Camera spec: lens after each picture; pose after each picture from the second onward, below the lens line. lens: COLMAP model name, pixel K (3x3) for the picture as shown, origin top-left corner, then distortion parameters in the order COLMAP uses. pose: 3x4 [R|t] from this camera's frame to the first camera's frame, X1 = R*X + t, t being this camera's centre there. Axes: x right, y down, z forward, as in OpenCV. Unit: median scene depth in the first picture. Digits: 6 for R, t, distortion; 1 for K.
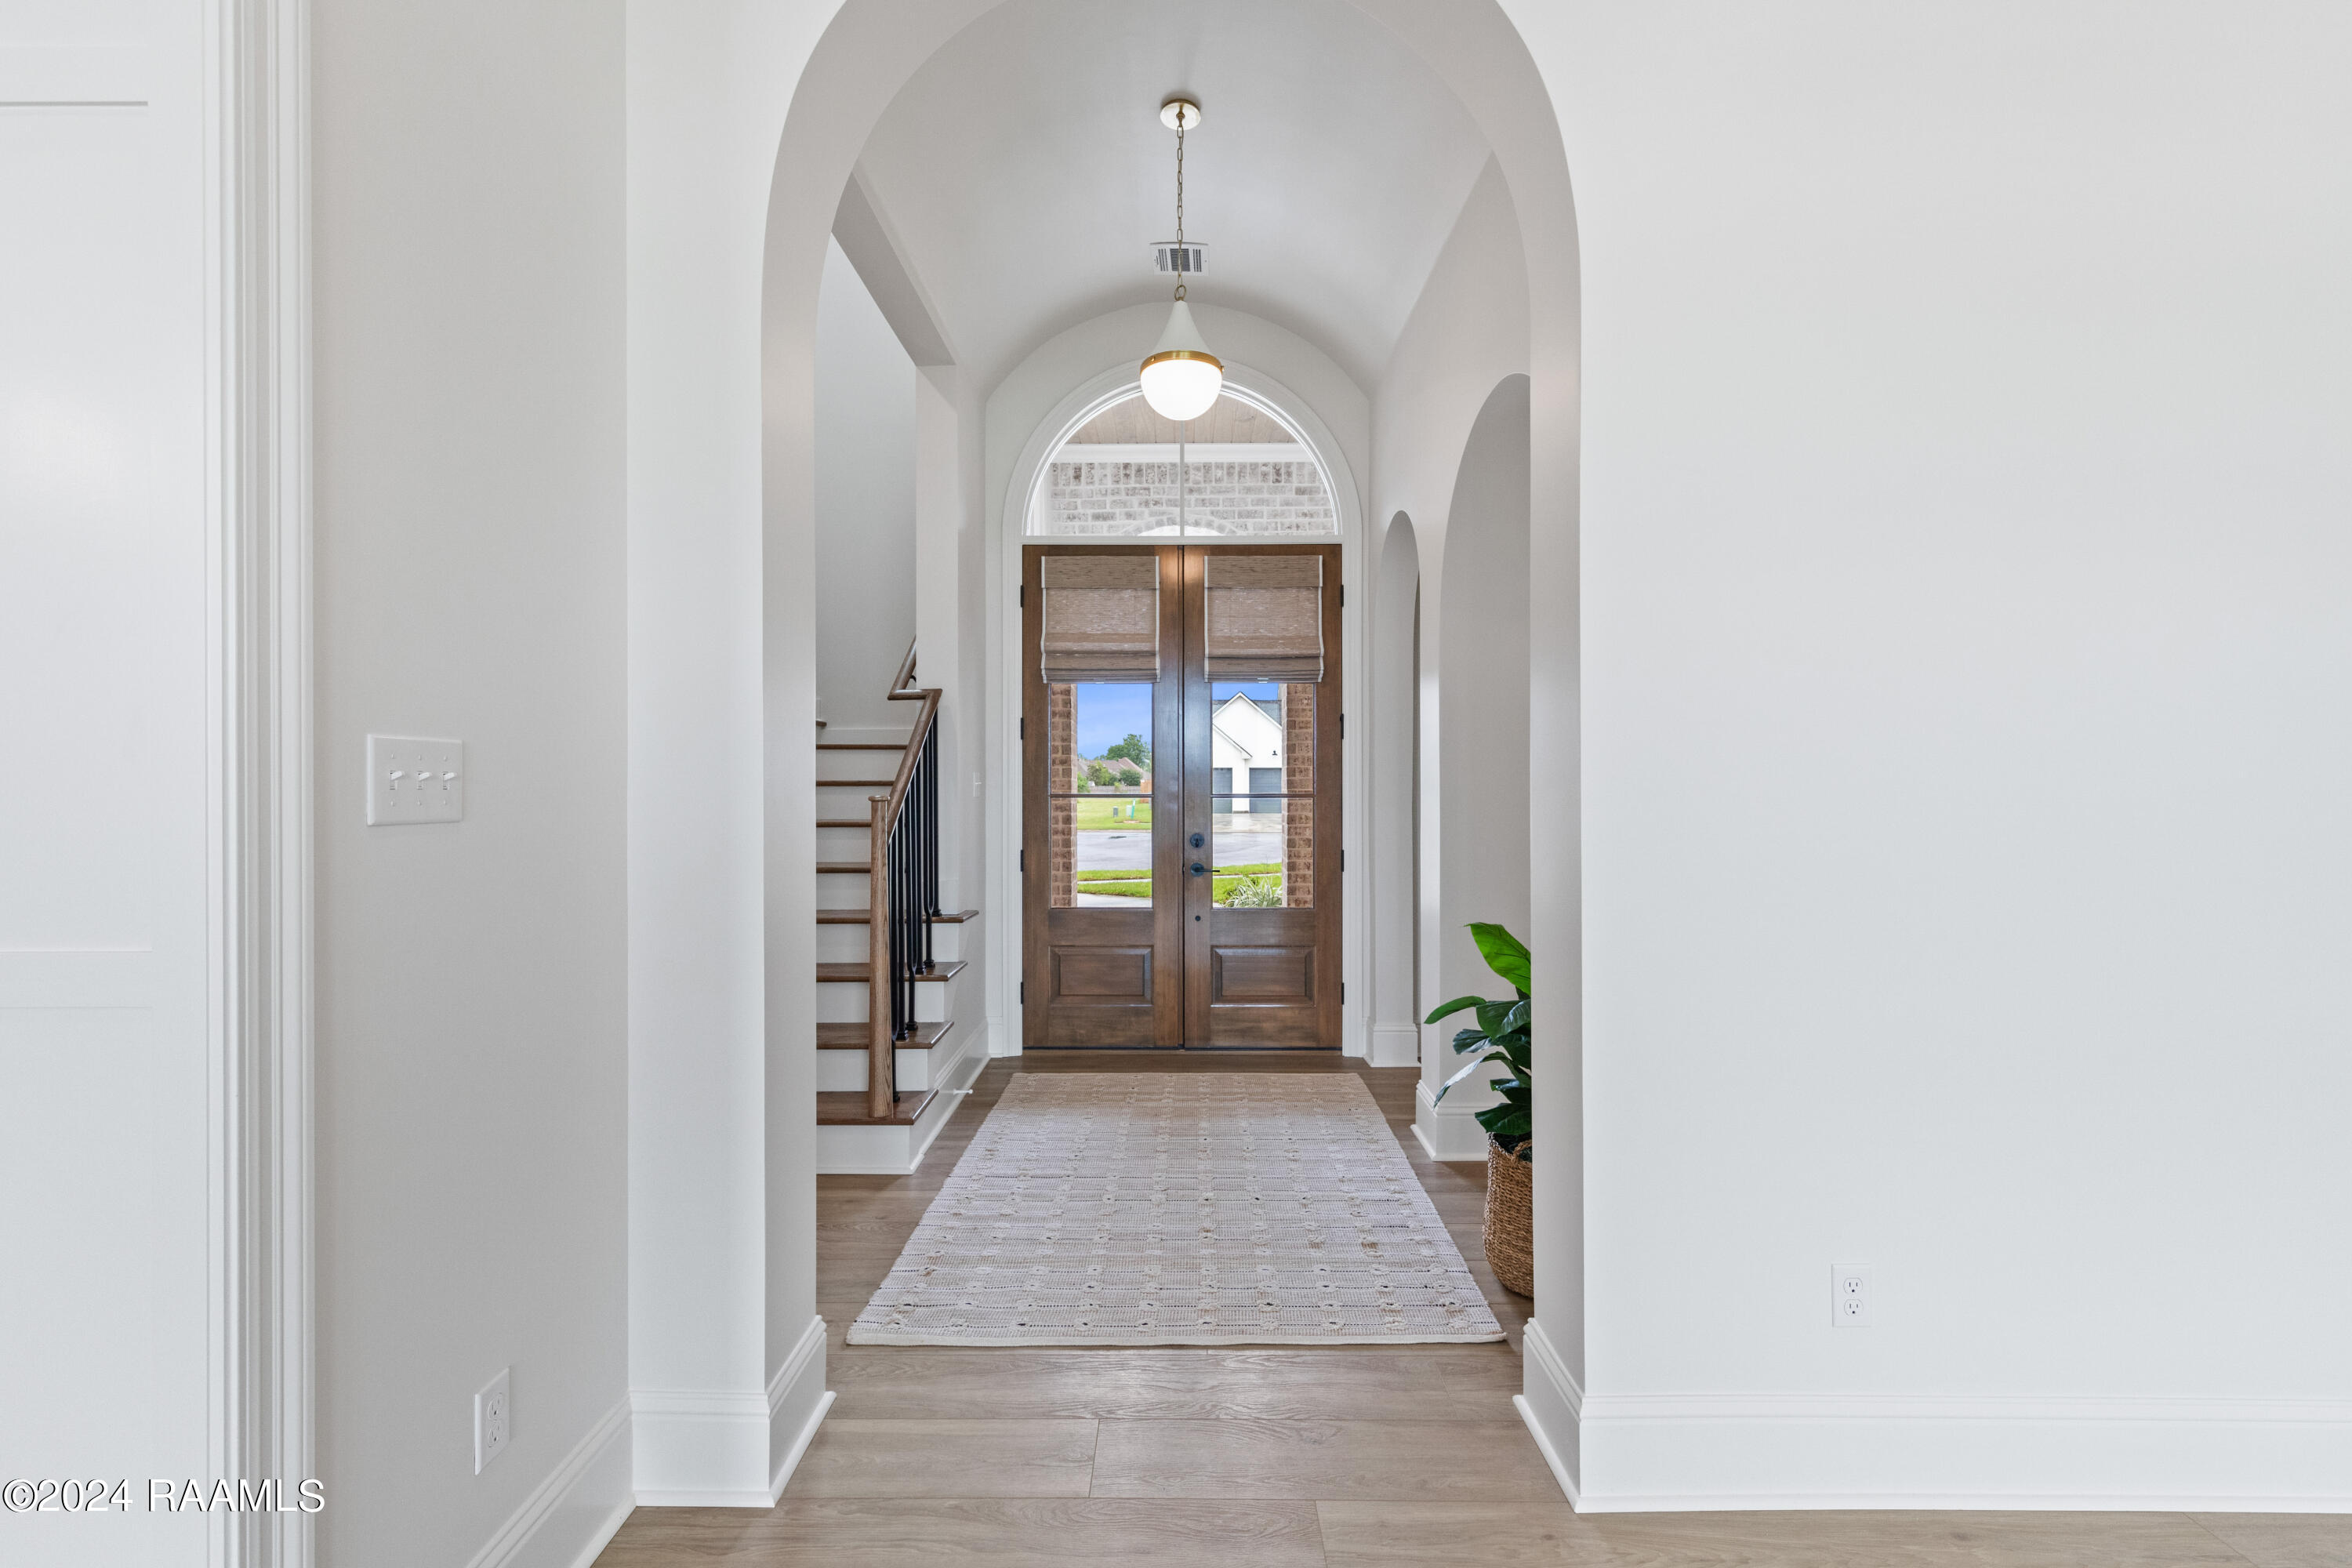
lens RADIAL K [[1017.8, 0, 1176.0], [0, 1017.8, 784.0], [0, 0, 1]] dist [0.009062, -0.000504]
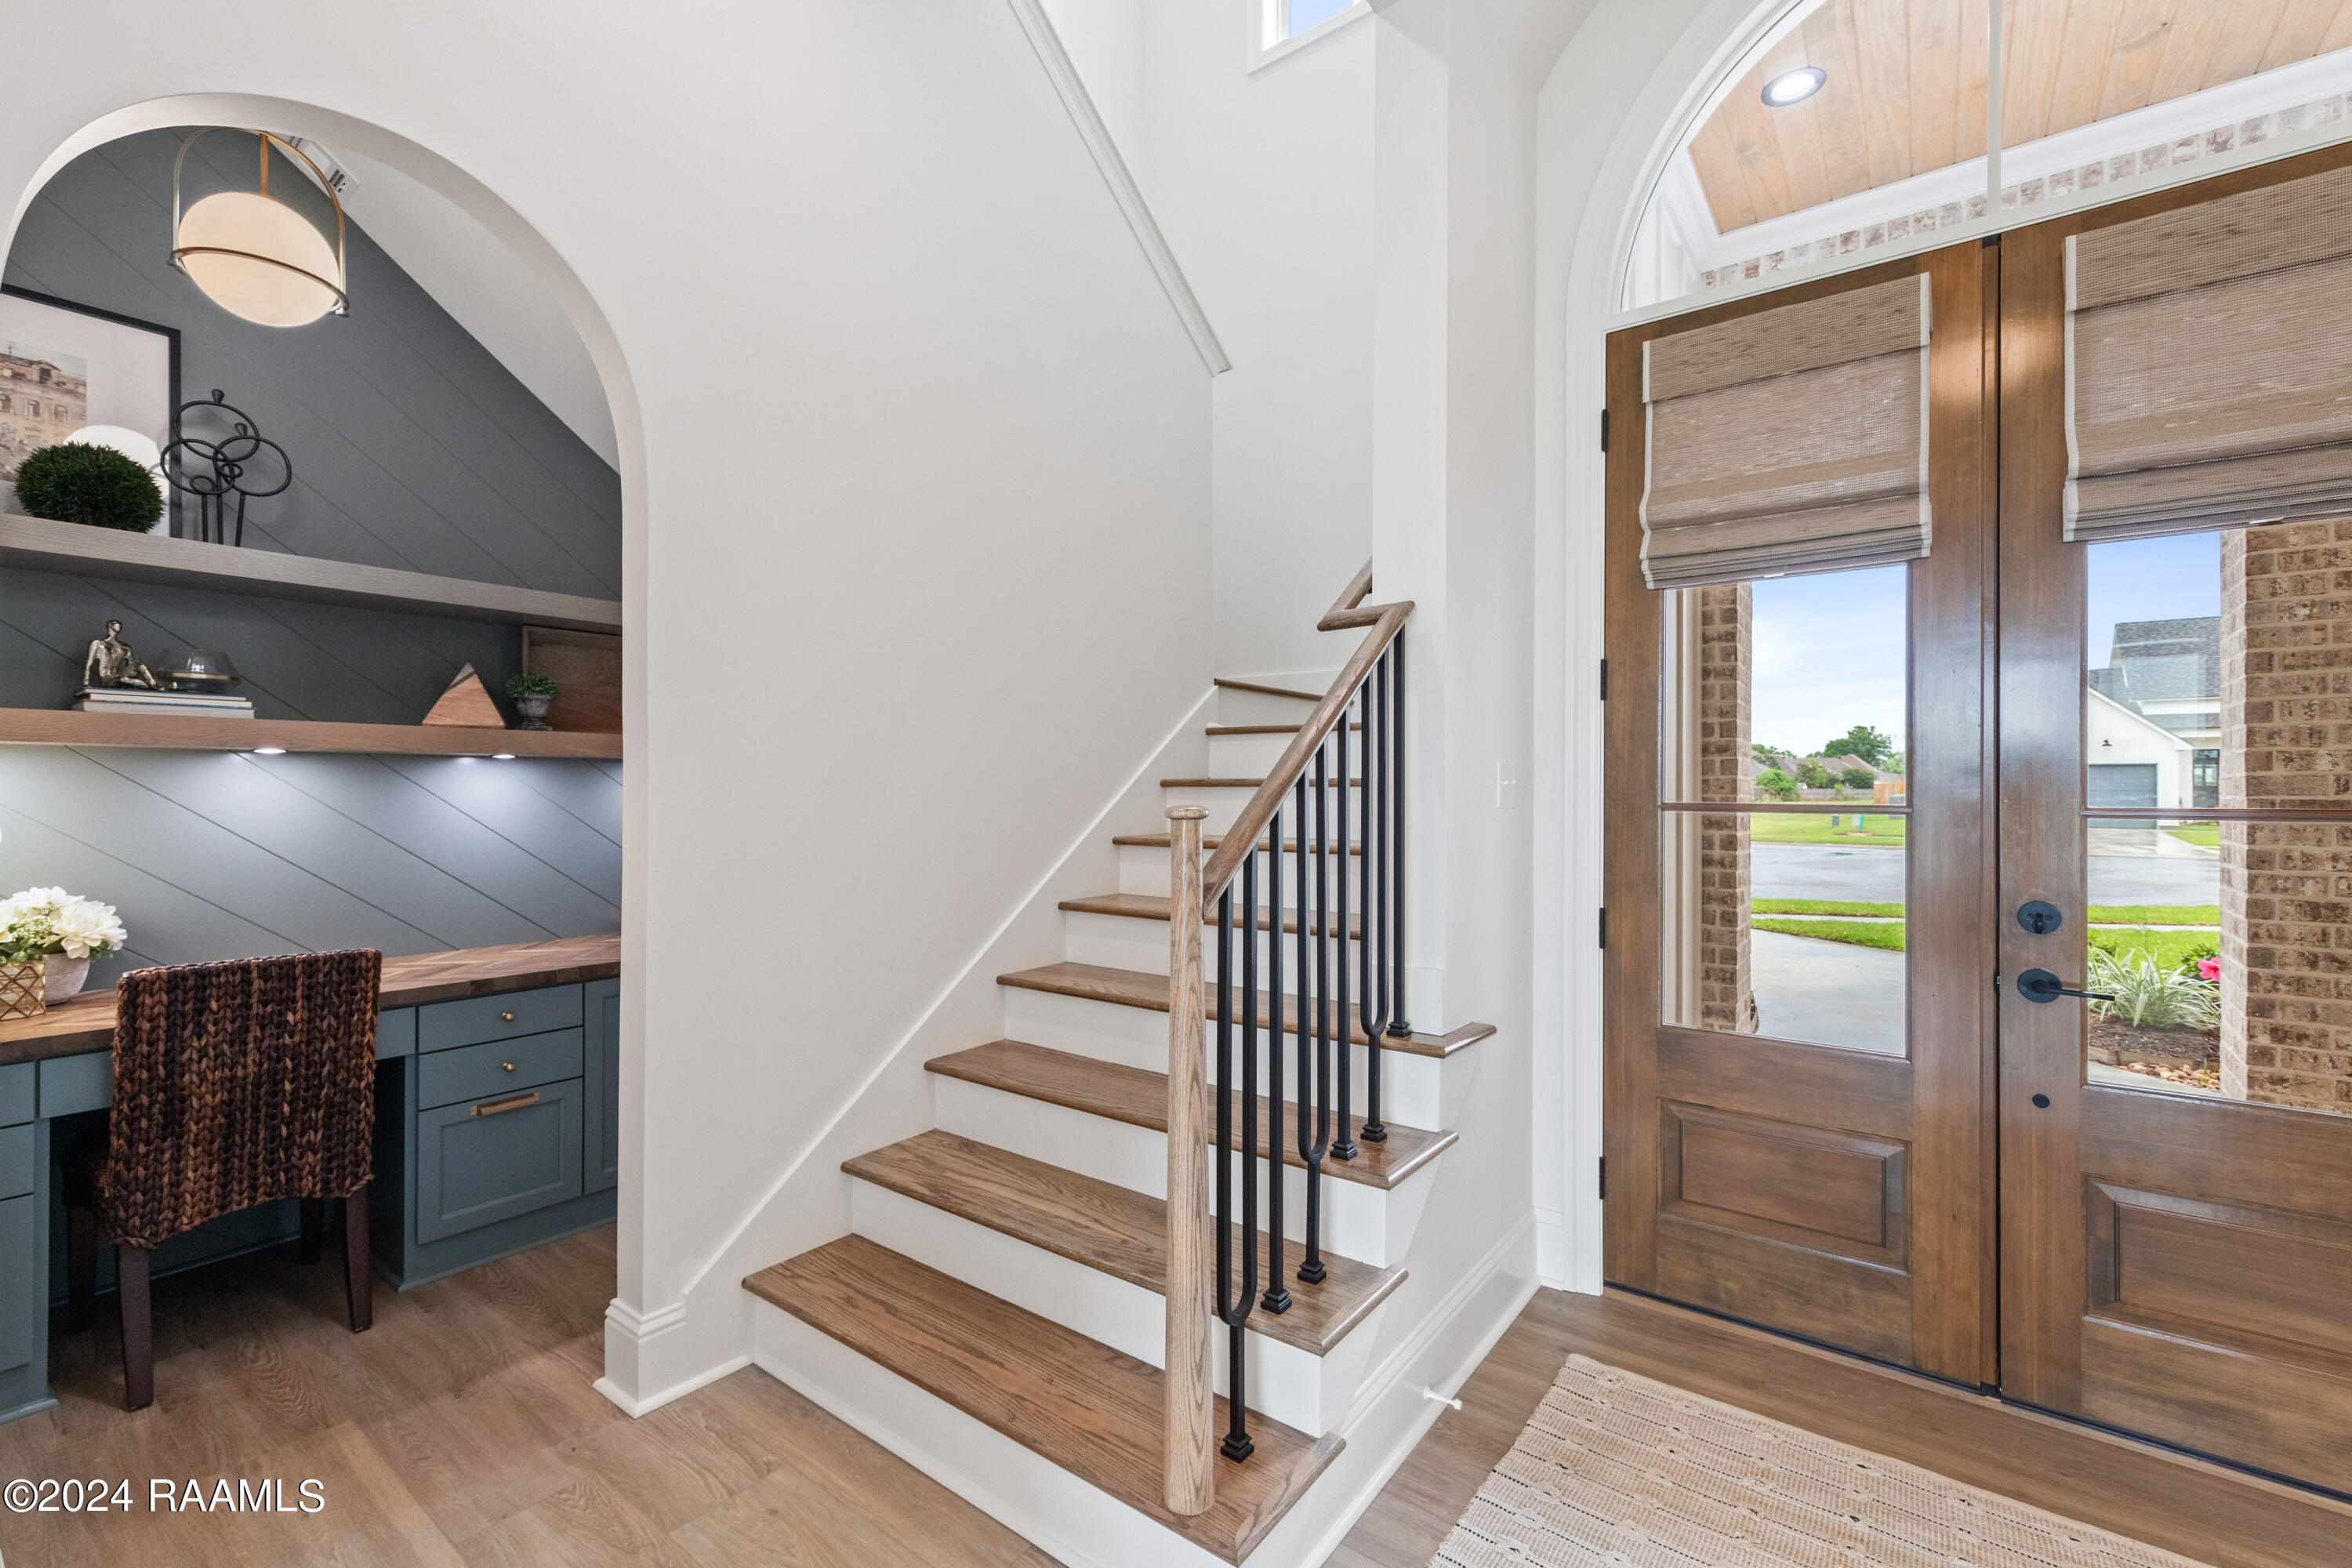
lens RADIAL K [[1017.8, 0, 1176.0], [0, 1017.8, 784.0], [0, 0, 1]] dist [0.009062, -0.000504]
pose [[0.805908, 0.001873, -0.592038, -0.016225], [-0.002624, 0.999996, -0.000408, 0.001096], [0.592035, 0.001882, 0.805910, 0.442203]]
